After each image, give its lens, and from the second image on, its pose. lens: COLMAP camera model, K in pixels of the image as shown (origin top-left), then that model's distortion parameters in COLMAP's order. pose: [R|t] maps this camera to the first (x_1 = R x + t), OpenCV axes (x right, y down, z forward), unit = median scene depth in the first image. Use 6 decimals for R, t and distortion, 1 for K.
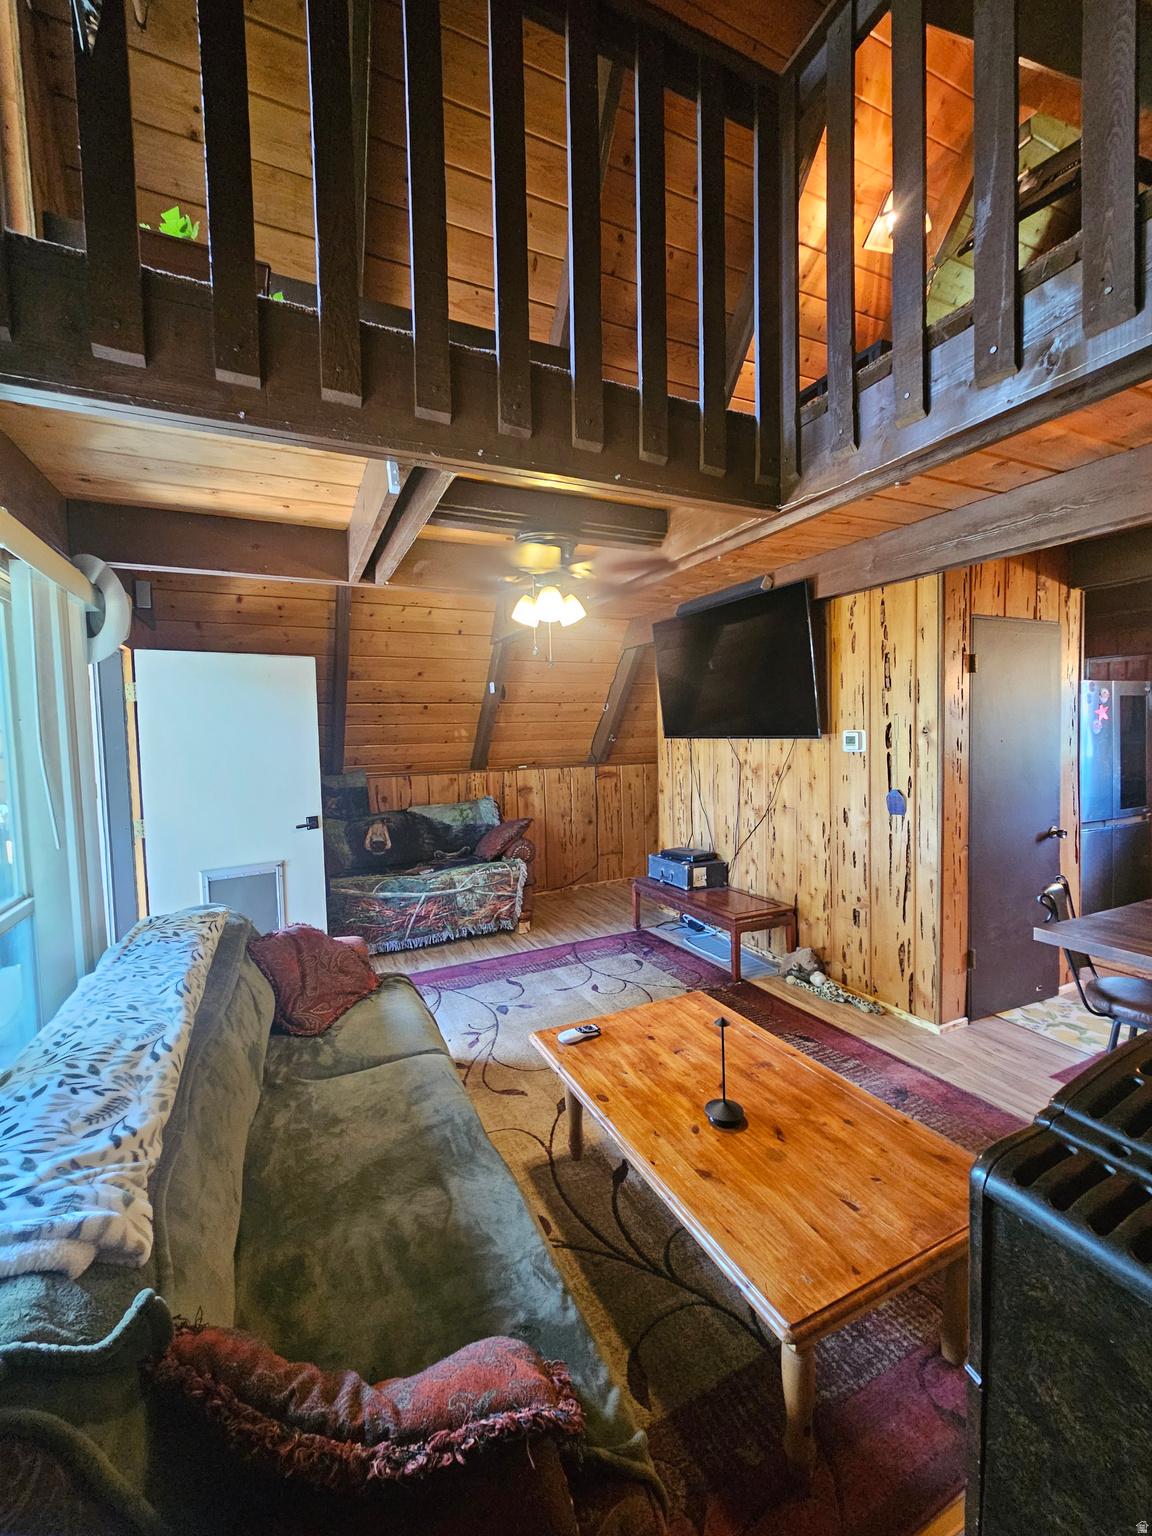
lens RADIAL K [[626.4, 0, 577.3], [0, 626.4, 762.2], [0, 0, 1]] dist [0.000315, 0.000156]
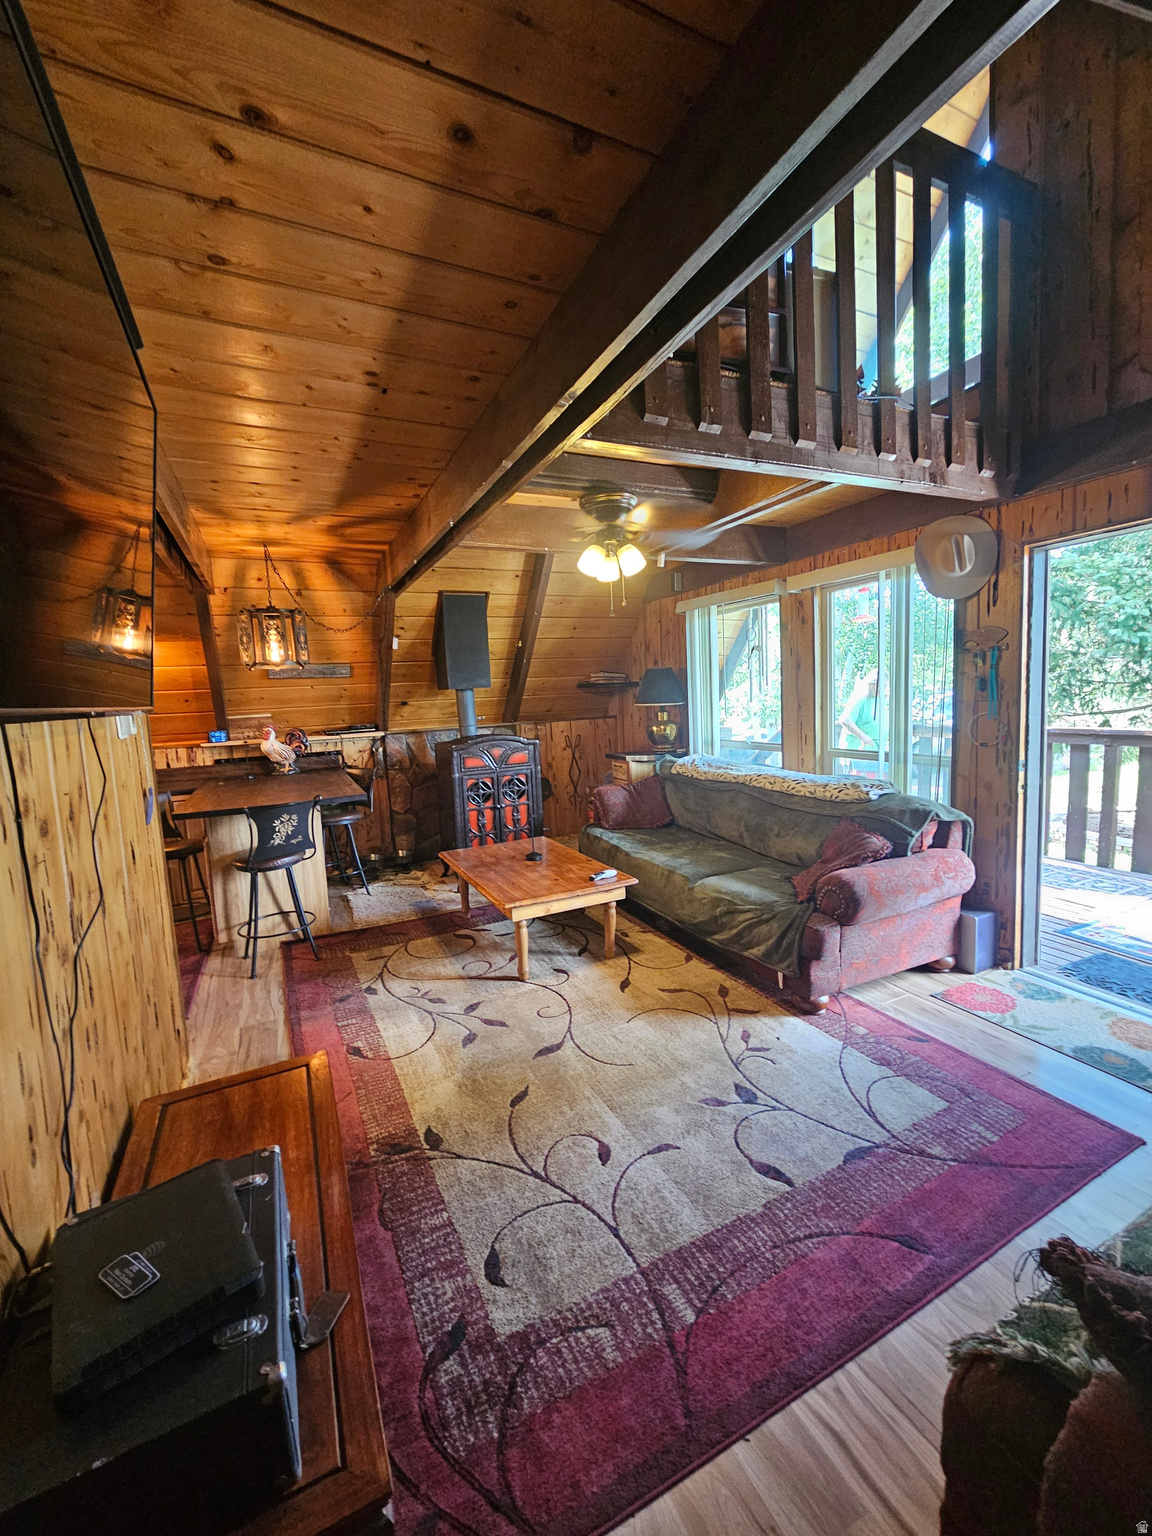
lens RADIAL K [[626.4, 0, 580.4], [0, 626.4, 758.8], [0, 0, 1]] dist [0.000315, 0.000156]
pose [[-0.997254, 0.073880, -0.005100, 0.026293], [0.072130, 0.984610, 0.159187, -0.054497], [0.016783, 0.158382, -0.987235, 1.473252]]
